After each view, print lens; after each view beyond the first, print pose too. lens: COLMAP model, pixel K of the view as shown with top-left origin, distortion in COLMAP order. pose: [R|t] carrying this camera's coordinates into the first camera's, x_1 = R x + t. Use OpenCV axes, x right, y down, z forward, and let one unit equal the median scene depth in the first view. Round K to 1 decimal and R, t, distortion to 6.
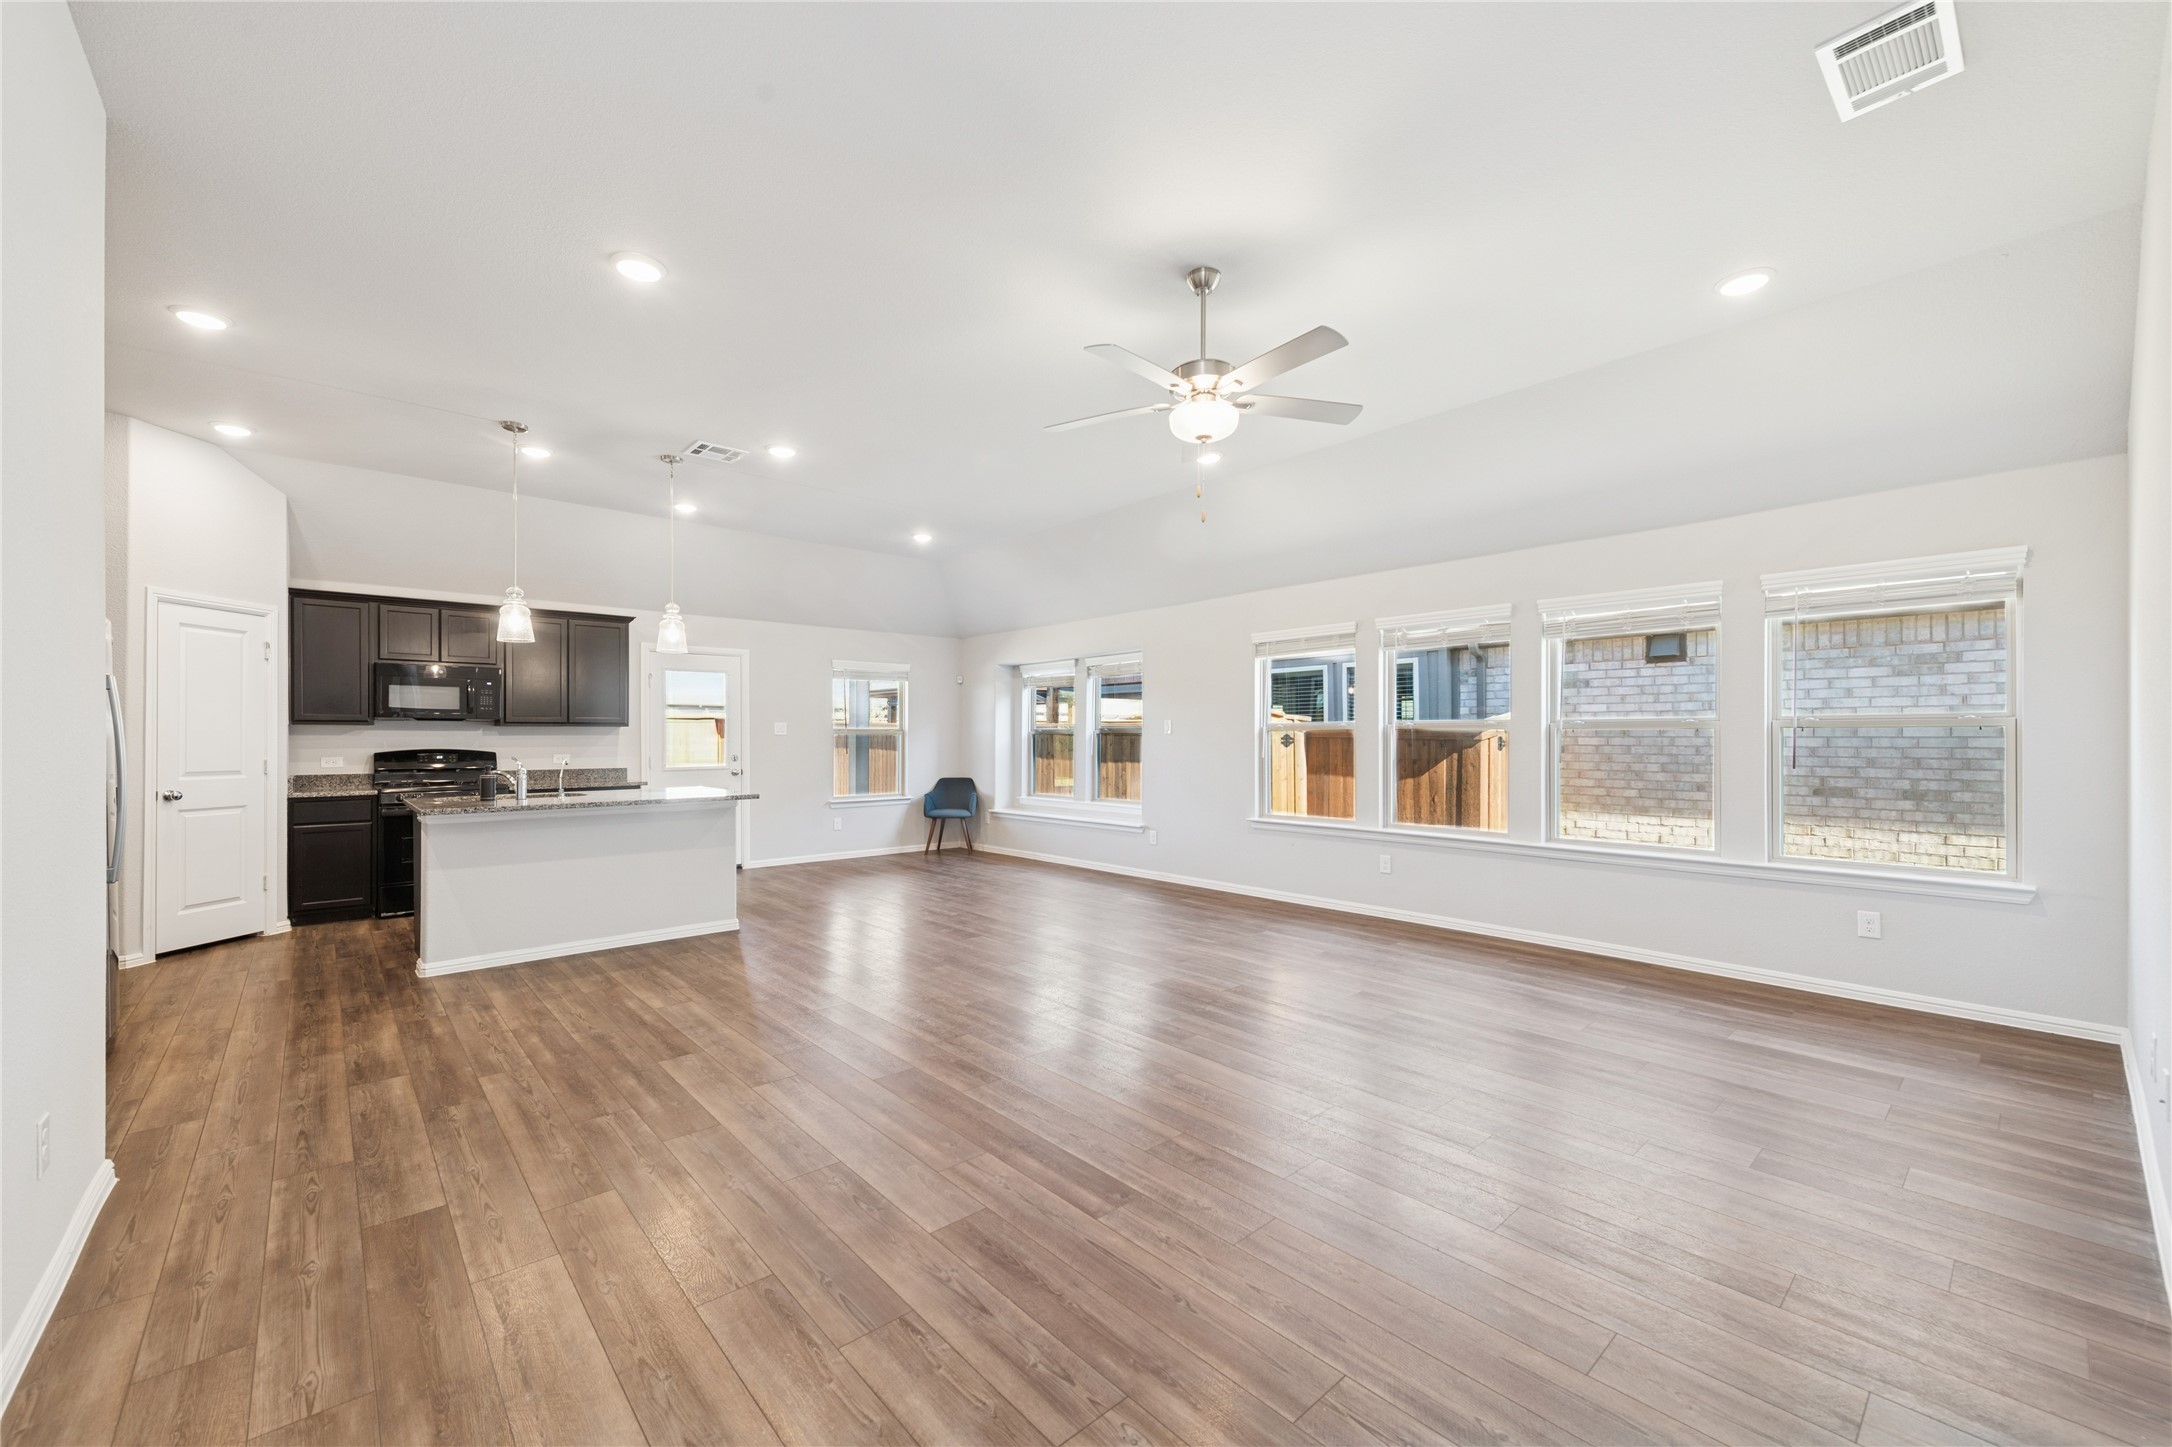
lens RADIAL K [[856.3, 0, 1080.0], [0, 856.3, 740.0], [0, 0, 1]] dist [0.003211, 0.000066]
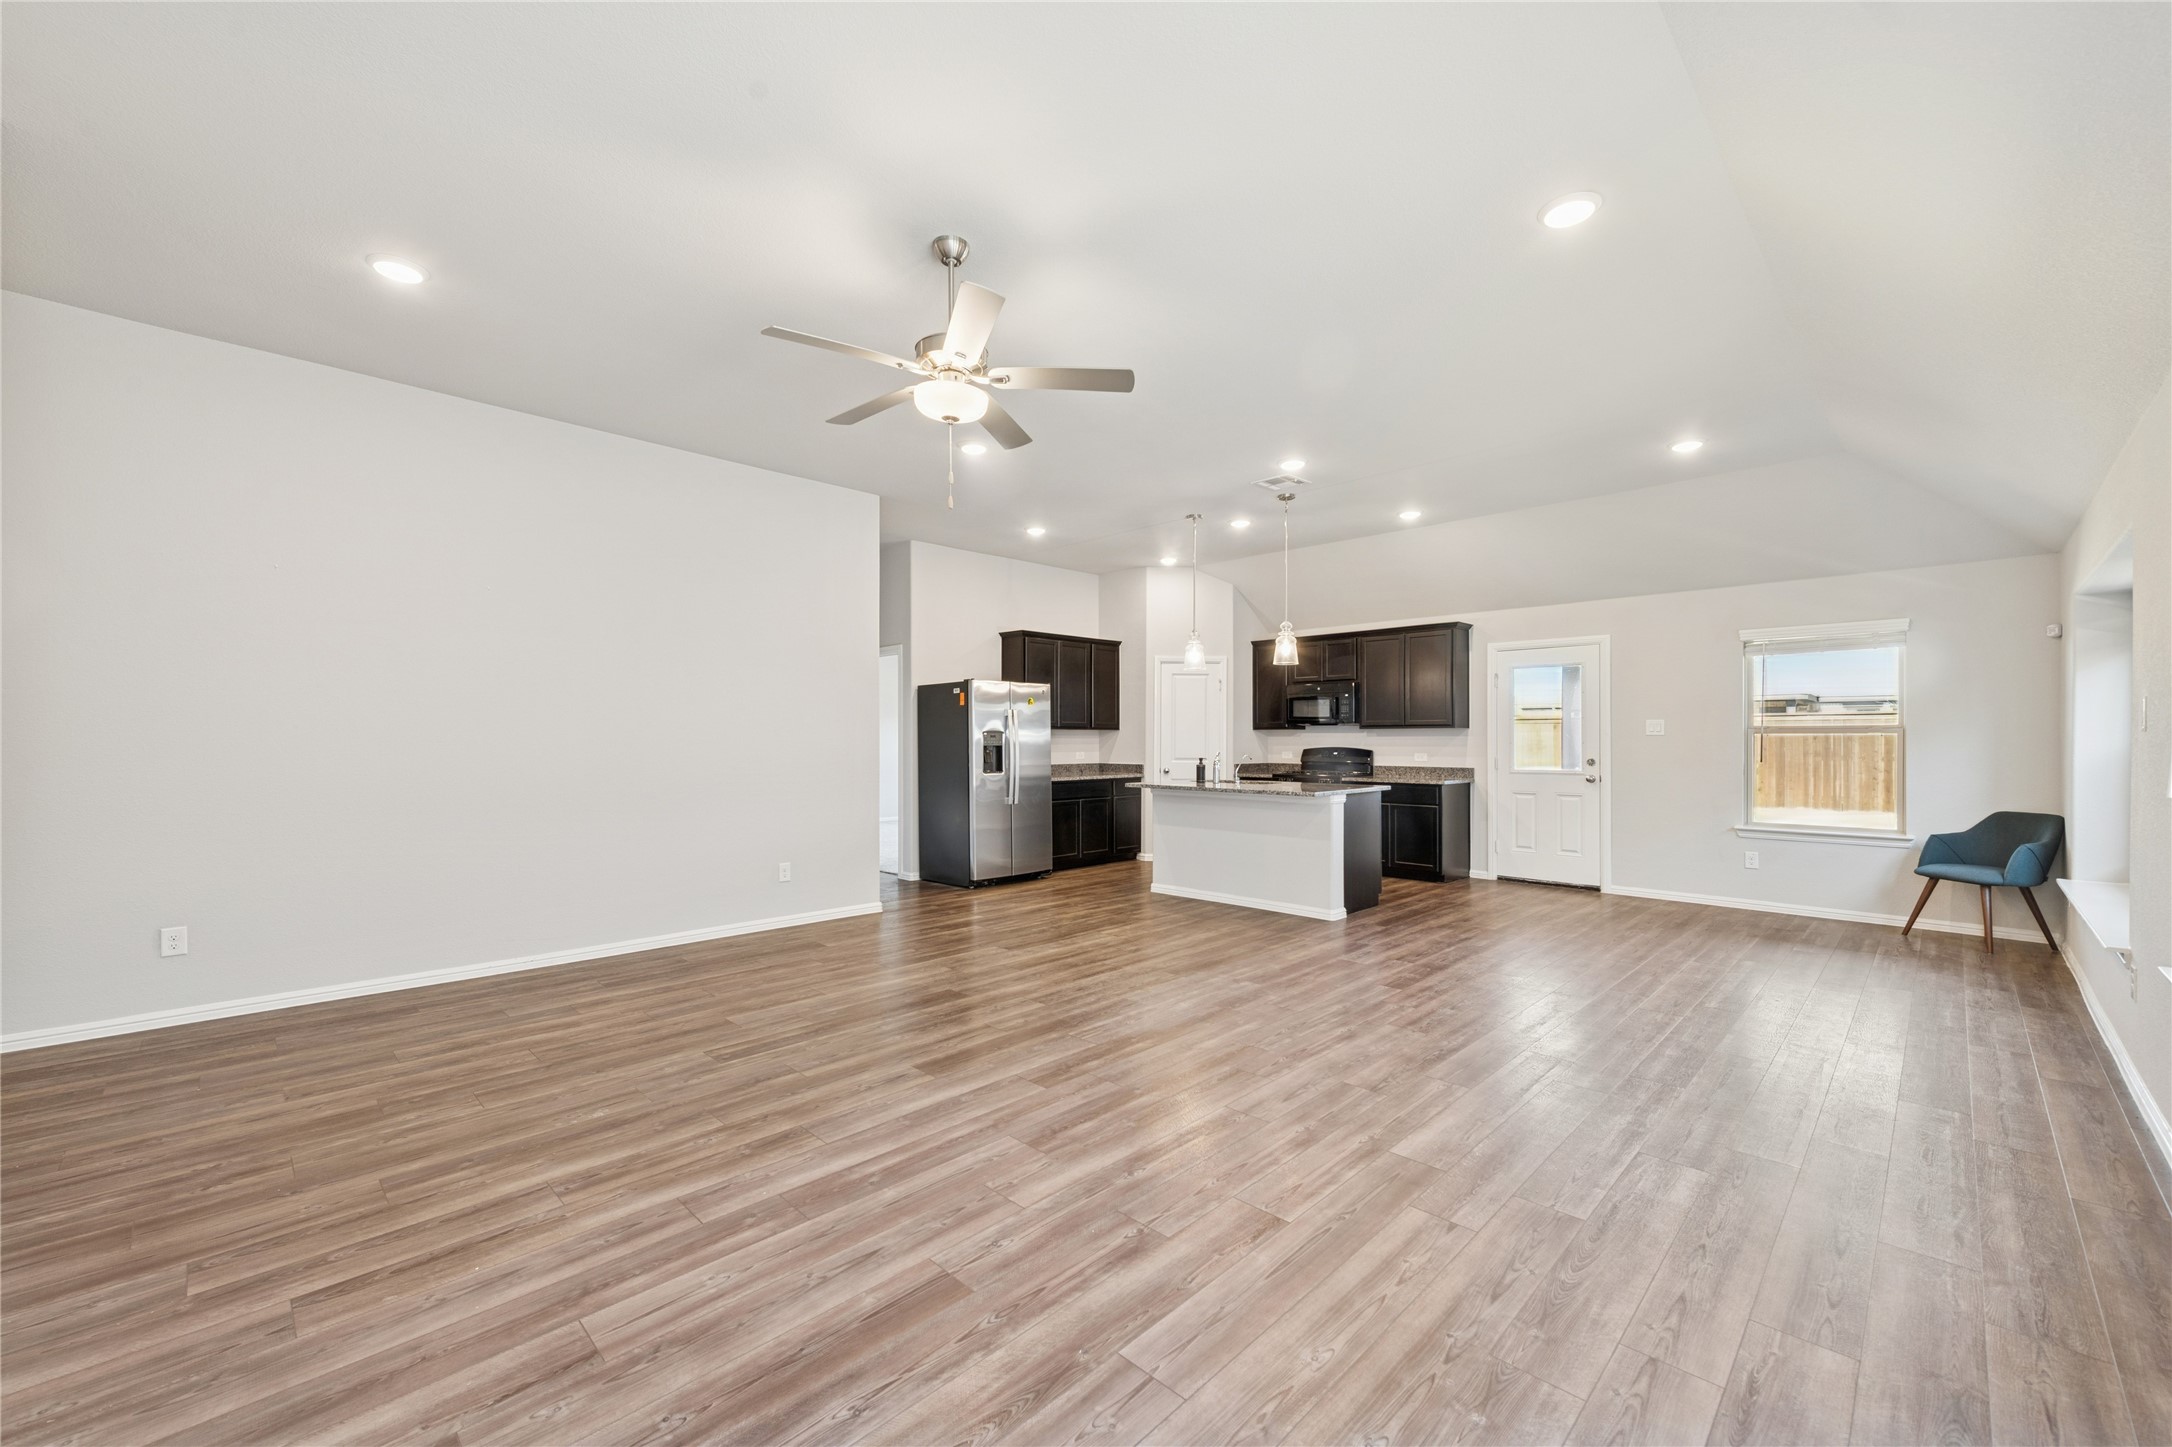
lens RADIAL K [[856.3, 0, 1080.0], [0, 856.3, 740.0], [0, 0, 1]] dist [0.003211, 0.000066]
pose [[0.053633, 0.000861, -0.998560, 0.722398], [-0.004031, 0.999992, 0.000646, 0.000448], [0.998553, 0.003990, 0.053637, 0.727905]]
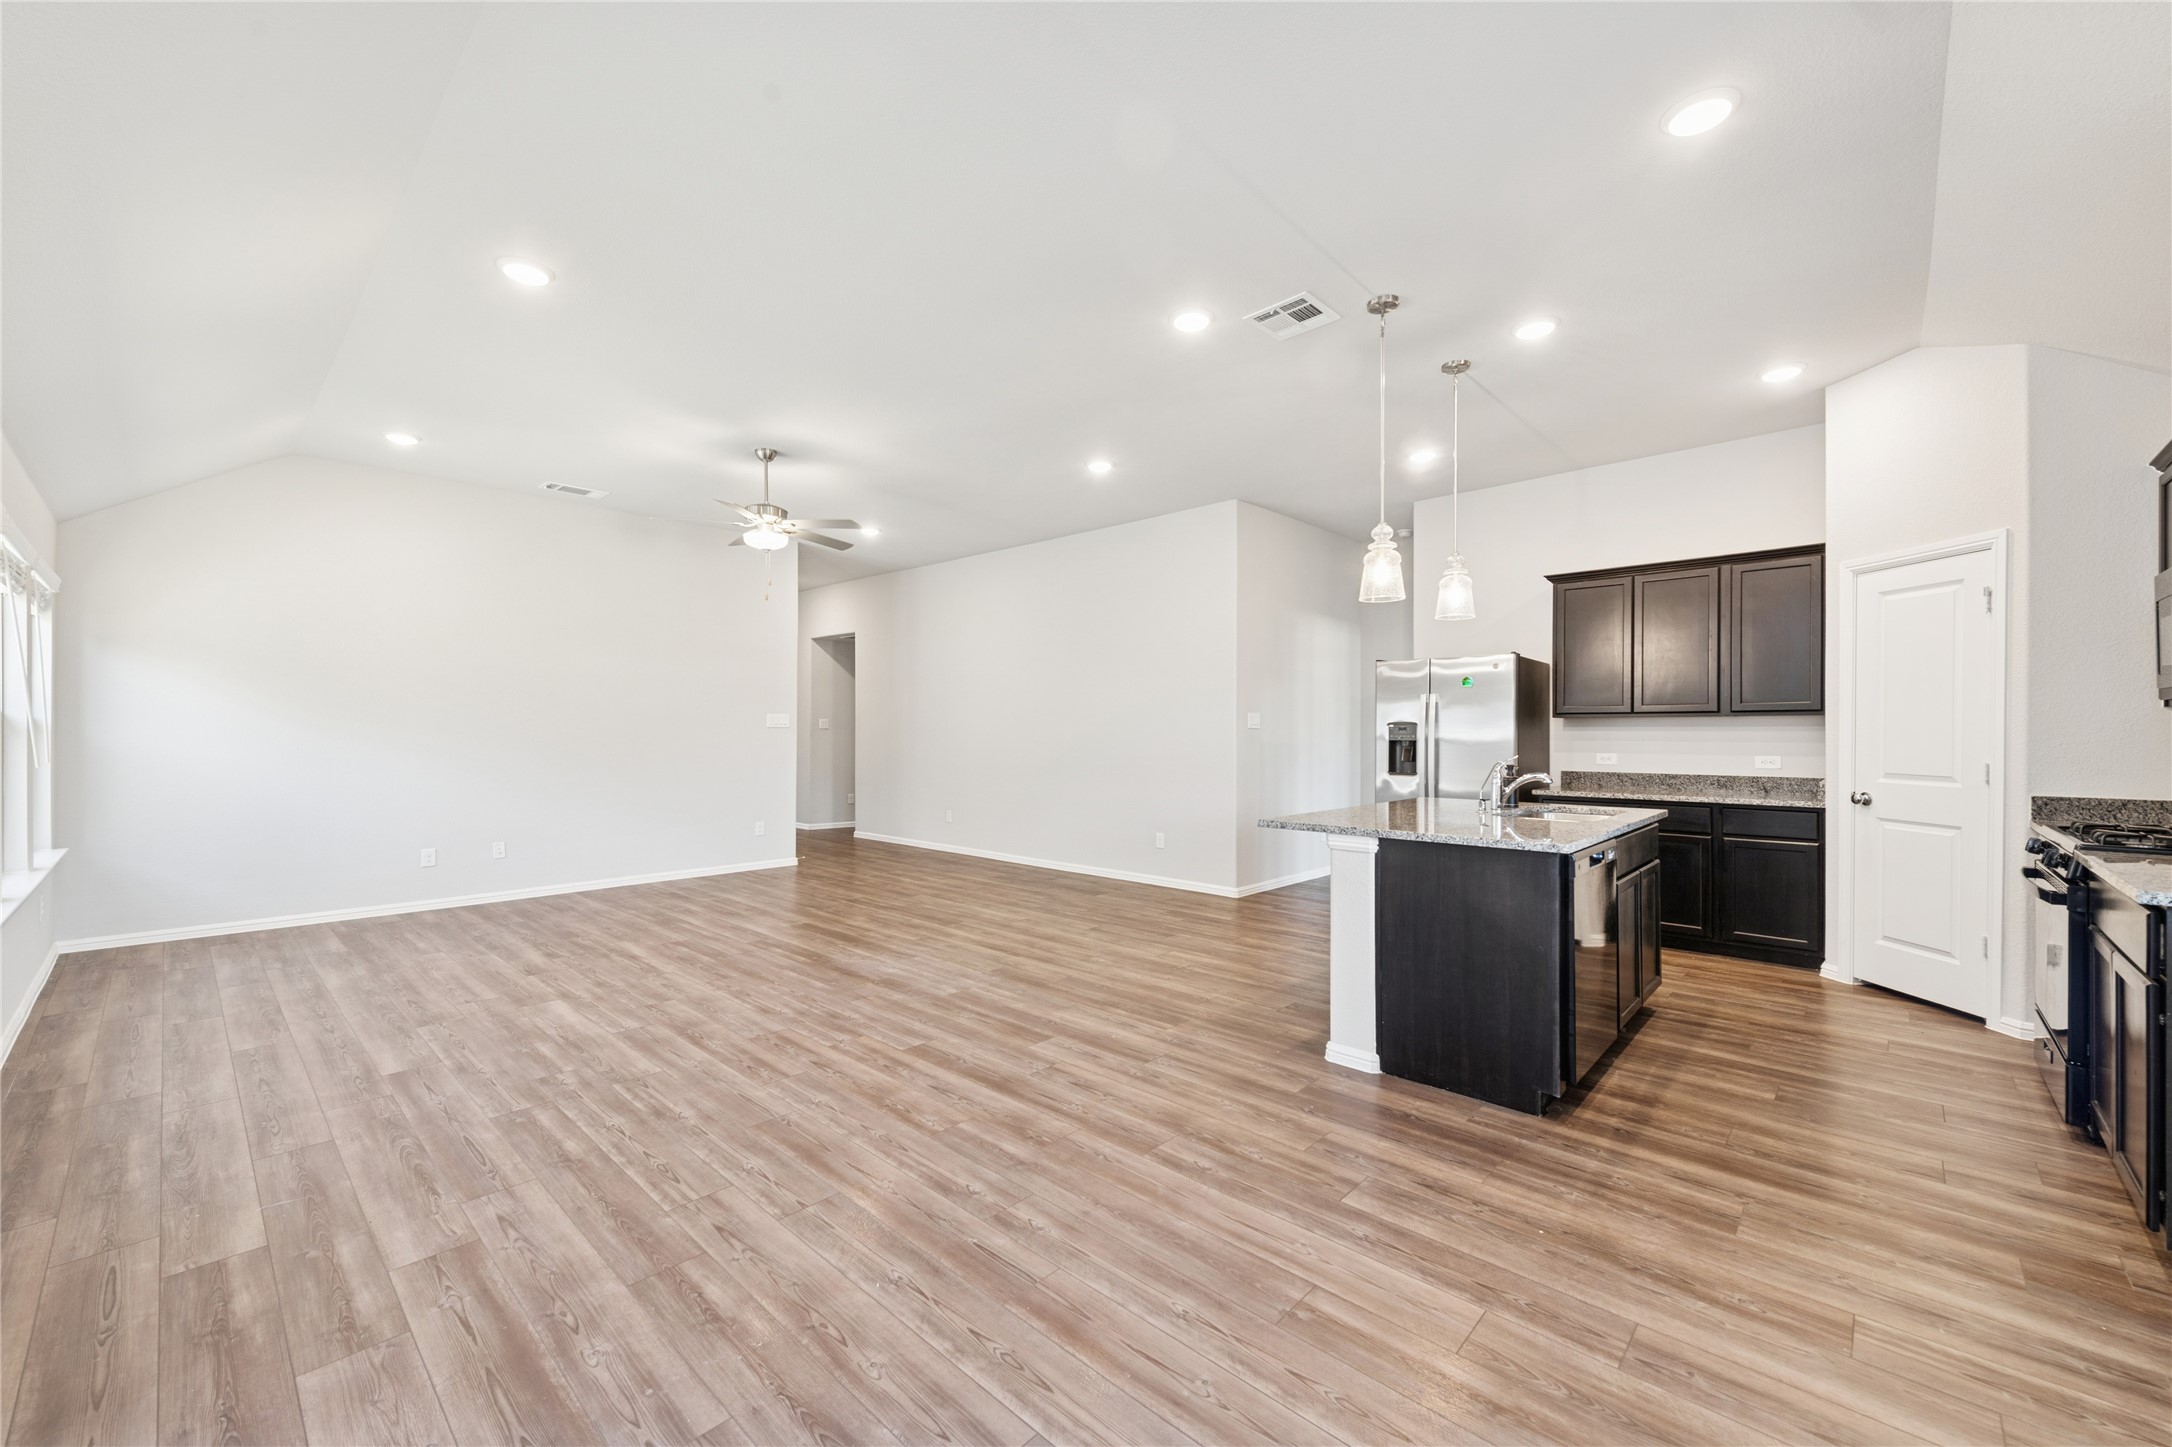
lens RADIAL K [[847.2, 0, 1084.7], [0, 847.2, 733.0], [0, 0, 1]] dist [0.006929, 0.000157]
pose [[-0.995534, -0.001223, -0.094393, -0.207165], [-0.001708, 0.999986, 0.005062, -0.004020], [0.094385, 0.005201, -0.995522, 1.787290]]
